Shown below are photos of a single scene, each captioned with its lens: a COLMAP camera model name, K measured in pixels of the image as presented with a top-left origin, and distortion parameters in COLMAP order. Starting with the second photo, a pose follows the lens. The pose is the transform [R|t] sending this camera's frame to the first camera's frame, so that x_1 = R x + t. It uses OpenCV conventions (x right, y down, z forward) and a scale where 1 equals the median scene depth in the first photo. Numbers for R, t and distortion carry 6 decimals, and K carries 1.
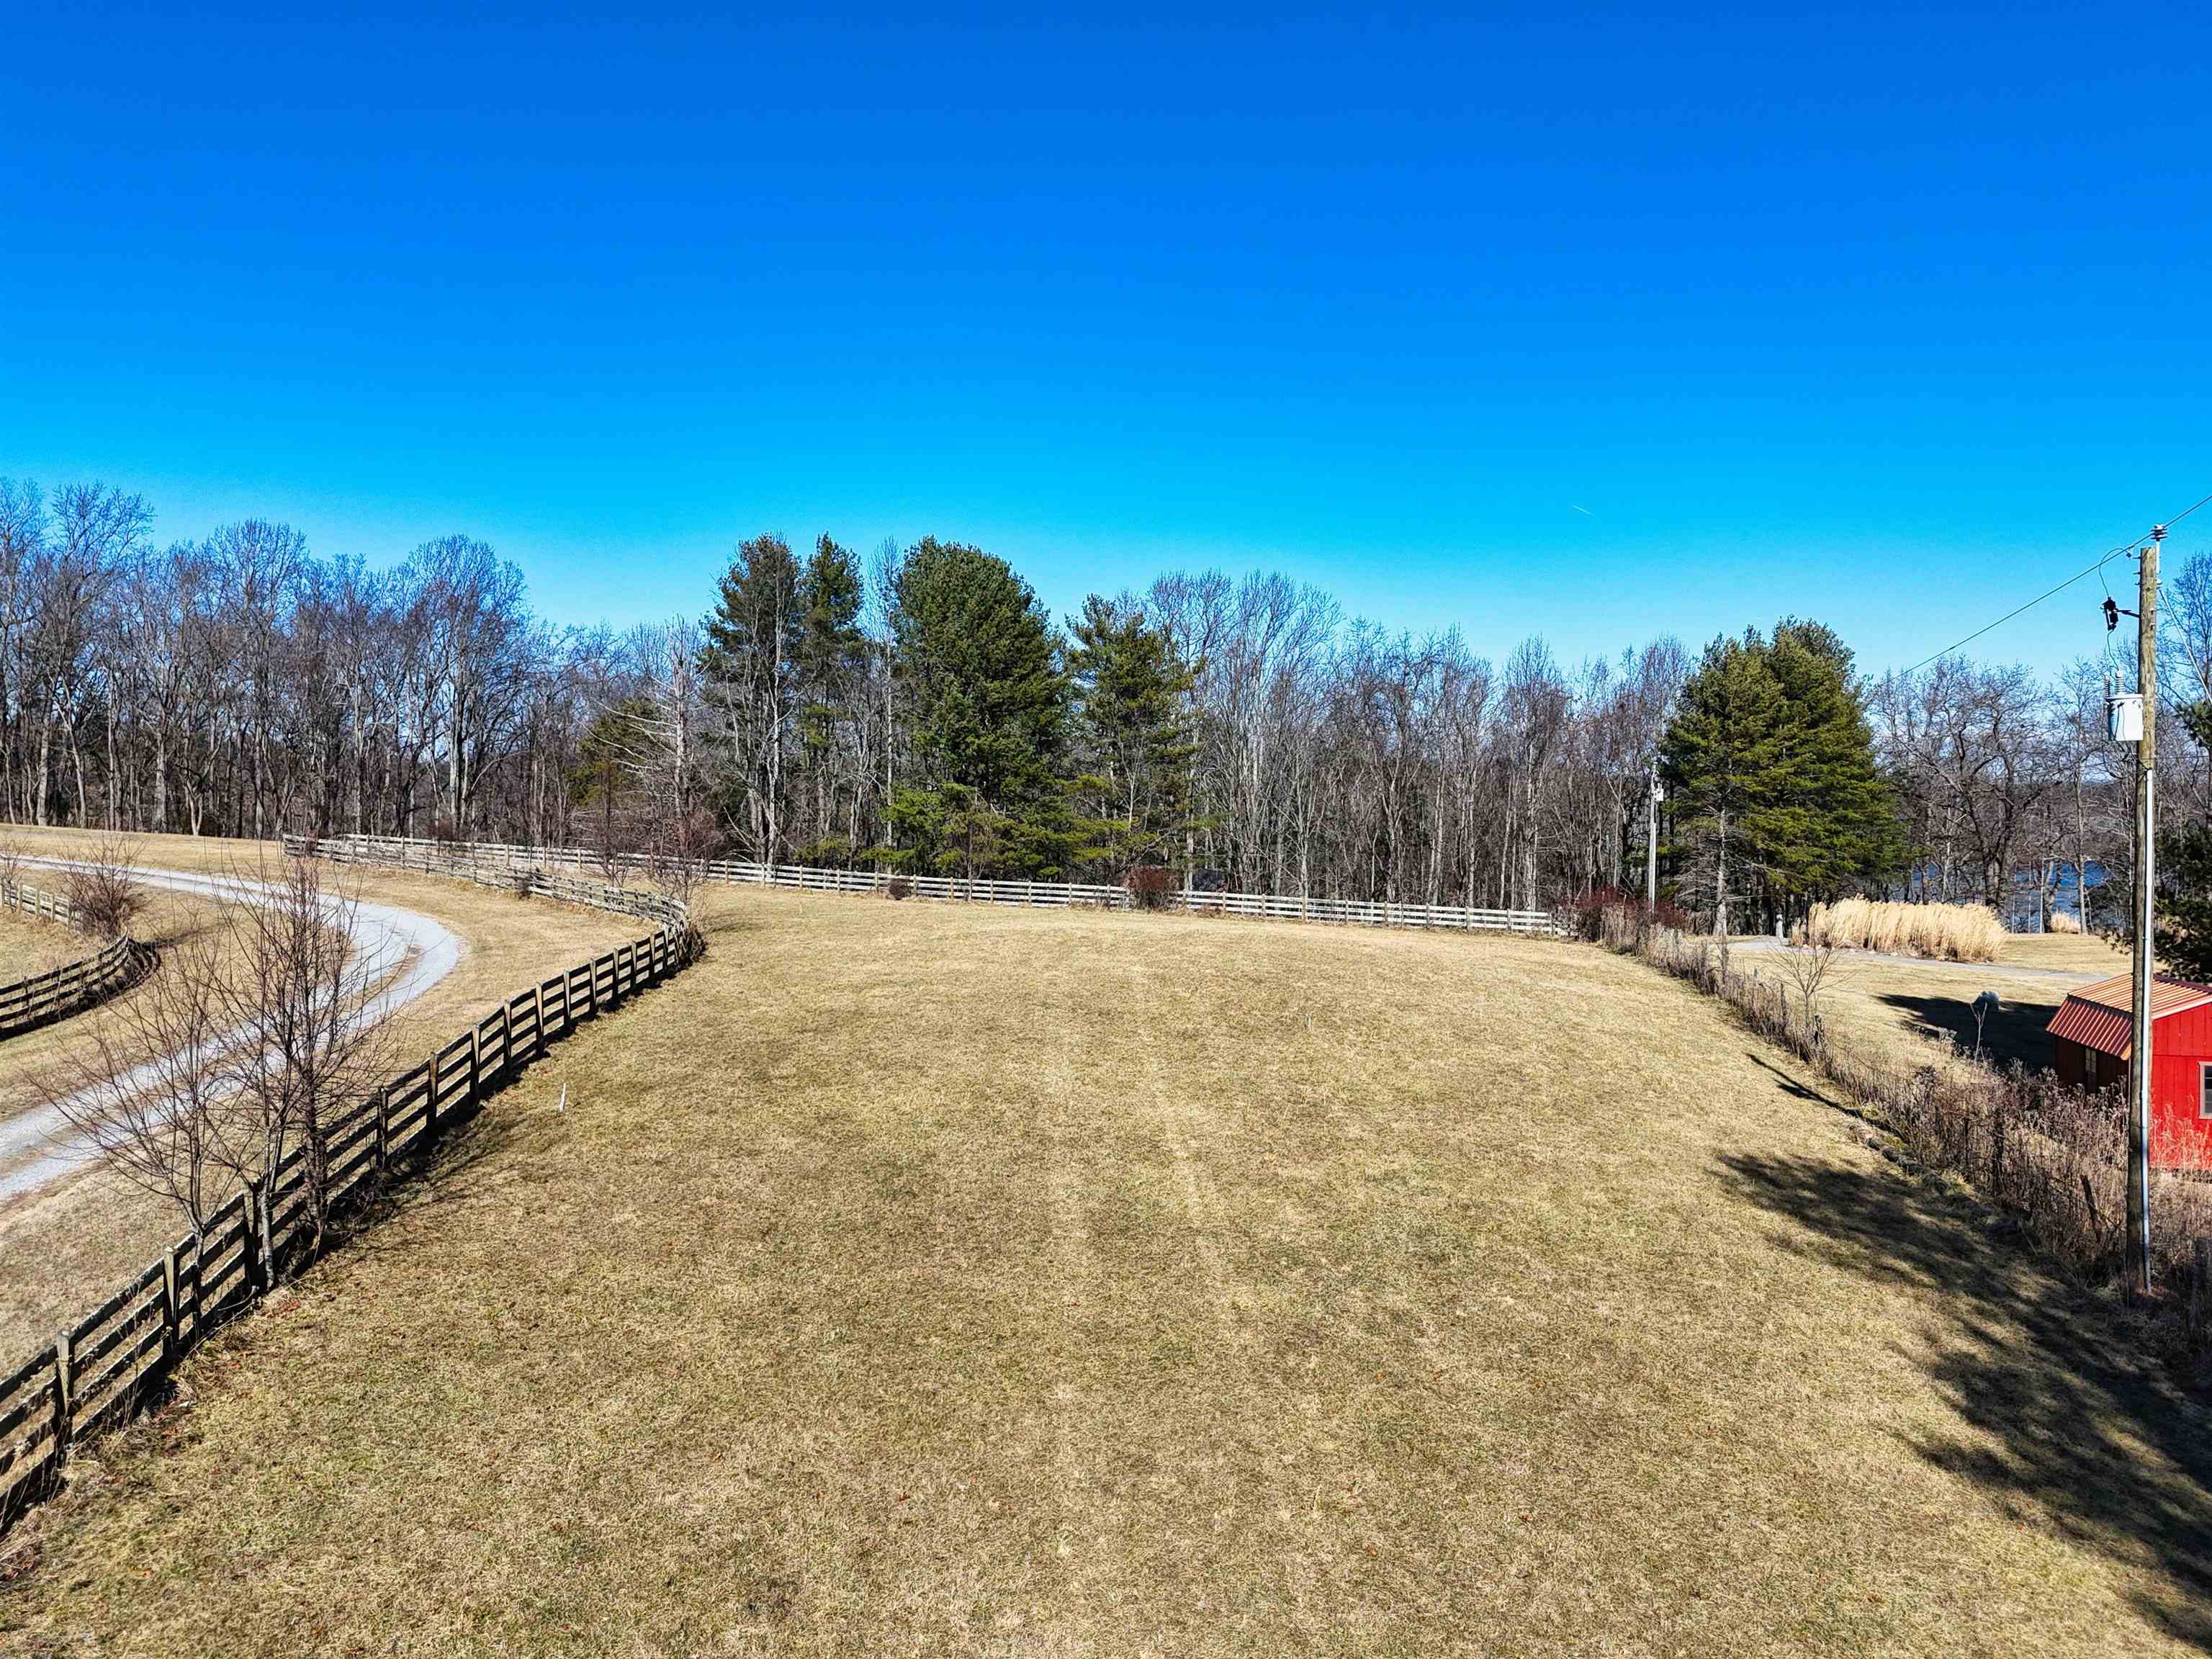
lens RADIAL K [[1609.2, 0, 1111.6], [0, 1609.2, 833.0], [0, 0, 1]] dist [0.077667, -0.072956]
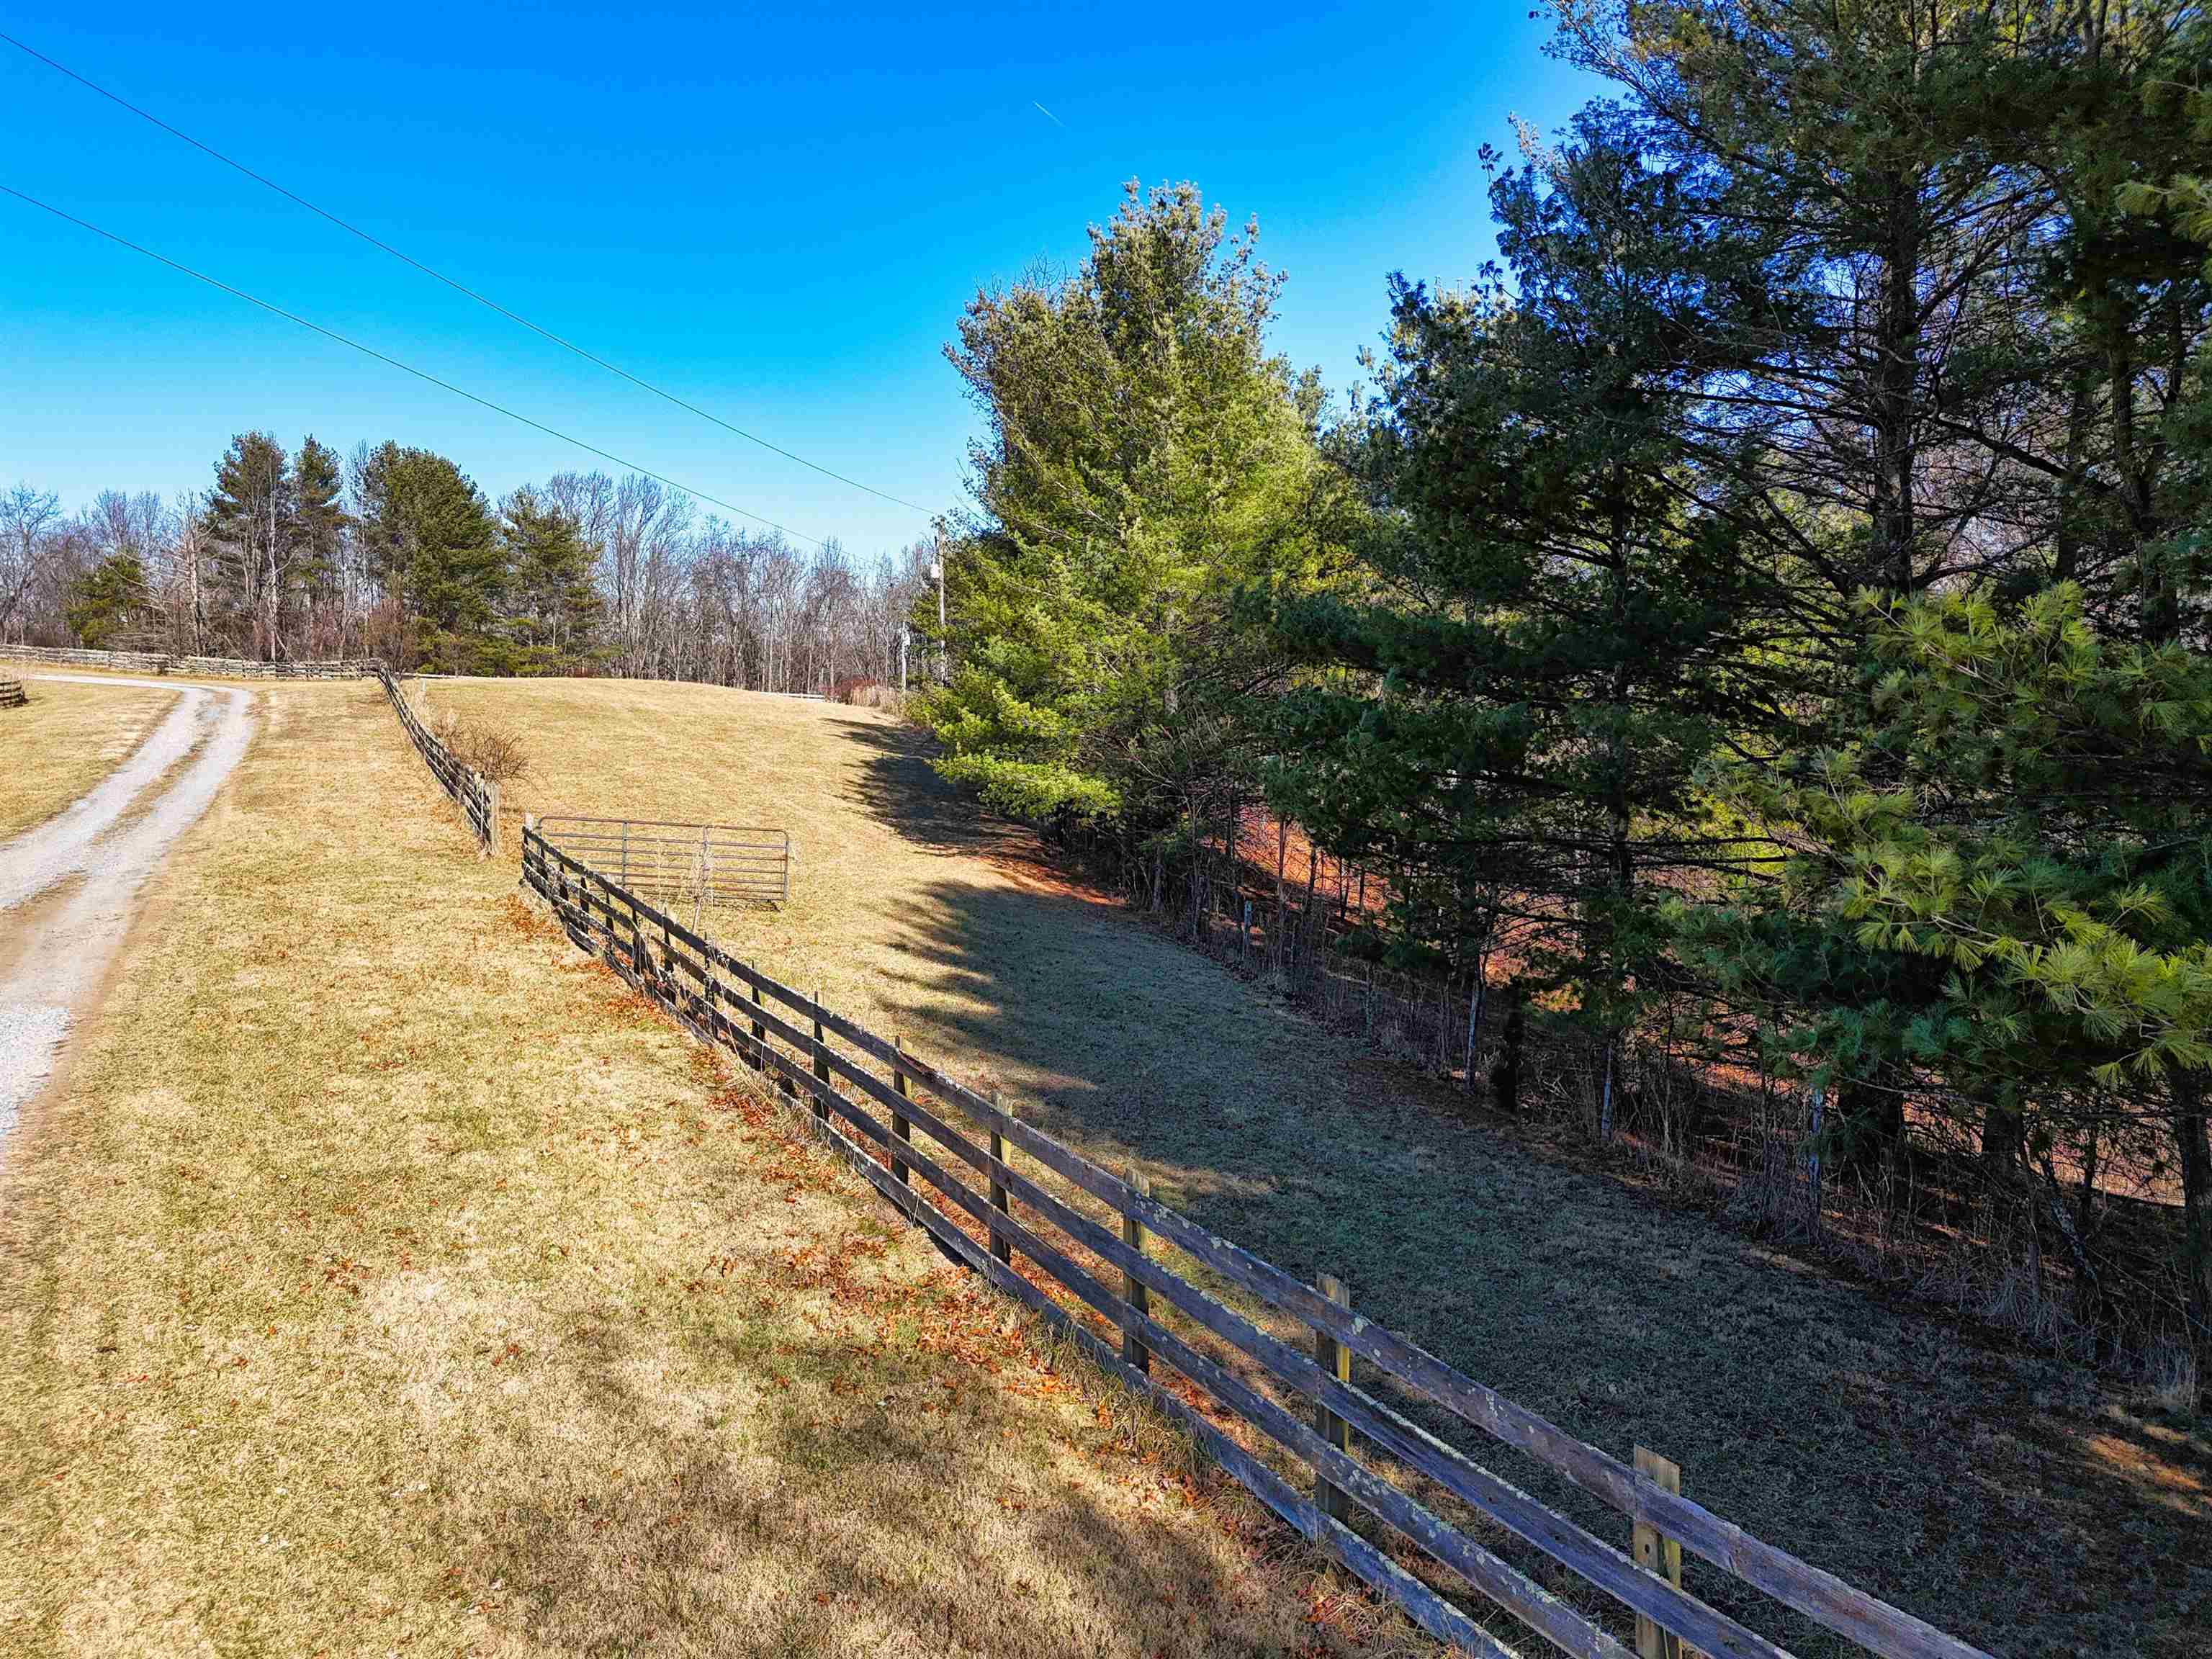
lens RADIAL K [[1620.5, 0, 1107.0], [0, 1620.5, 834.7], [0, 0, 1]] dist [0.020049, 0.007847]
pose [[0.925910, -0.027410, 0.376747, -0.079821], [0.002489, 0.997785, 0.066478, 0.061447], [-0.377735, -0.060615, 0.923928, -0.538297]]
